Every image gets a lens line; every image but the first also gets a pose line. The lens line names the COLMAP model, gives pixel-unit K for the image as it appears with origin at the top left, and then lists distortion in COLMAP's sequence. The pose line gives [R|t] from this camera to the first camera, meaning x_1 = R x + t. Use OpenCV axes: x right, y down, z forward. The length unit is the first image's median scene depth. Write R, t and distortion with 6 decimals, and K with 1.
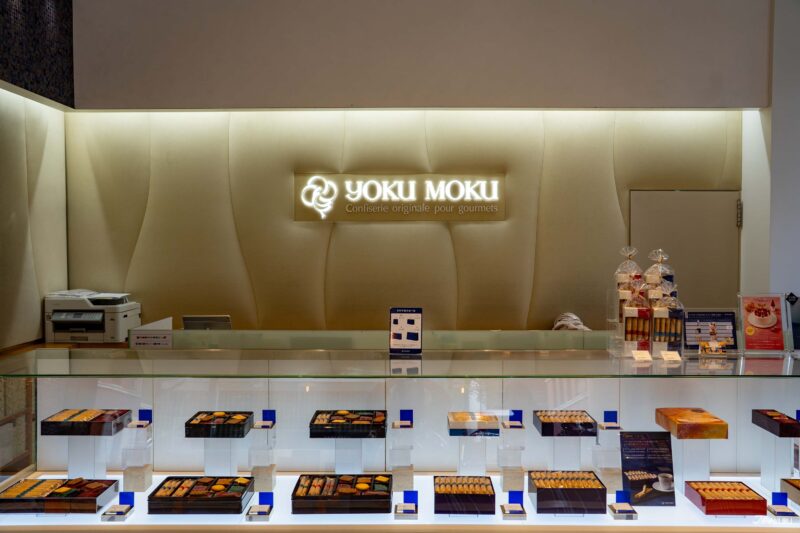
lens RADIAL K [[710.0, 0, 400.0], [0, 710.0, 266.5], [0, 0, 1]] dist [-0.013022, -0.001691]
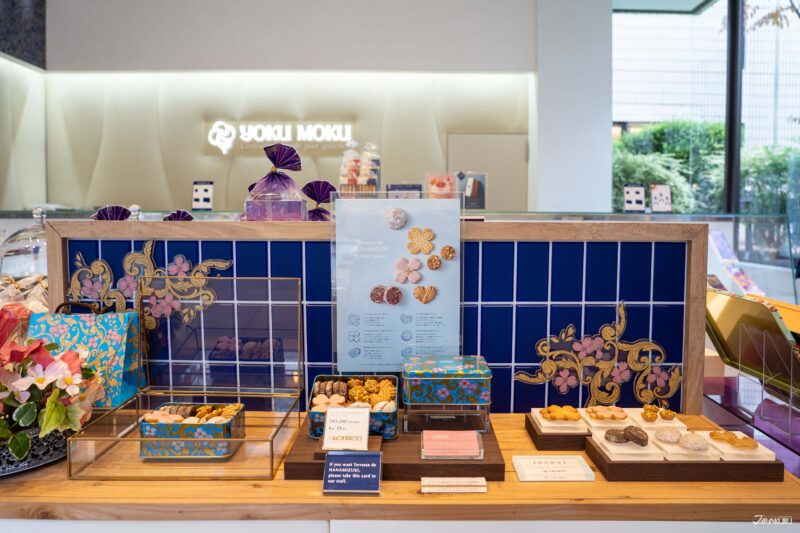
lens RADIAL K [[576.6, 0, 365.5], [0, 576.6, 264.6], [0, 0, 1]] dist [-0.025836, 0.001063]
pose [[0.998802, 0.020054, -0.044647, 0.219914], [-0.018203, 0.998974, 0.041475, 0.096286], [0.045433, -0.040613, 0.998142, -0.100554]]
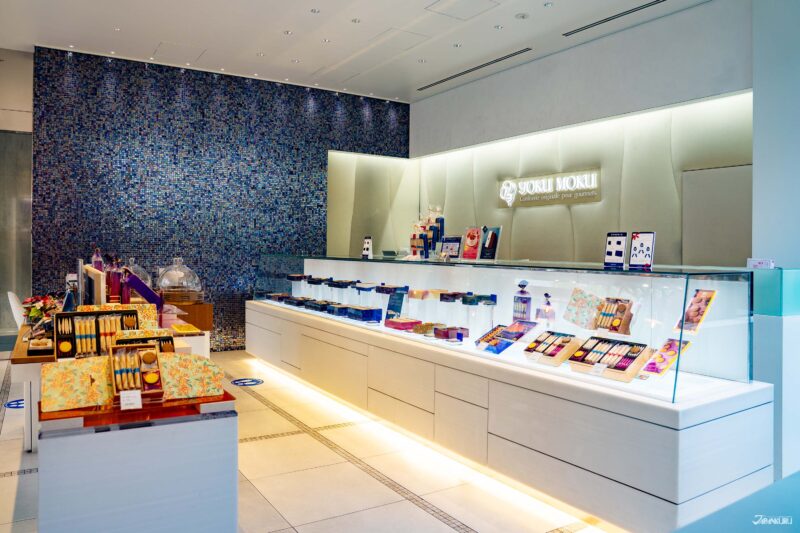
lens RADIAL K [[527.8, 0, 400.0], [0, 527.8, 266.5], [0, 0, 1]] dist [-0.004878, -0.001239]
pose [[0.592900, 0.046881, -0.803911, 0.767720], [-0.047130, 0.998613, 0.023476, 0.060423], [0.803896, 0.023969, 0.594287, 0.050595]]
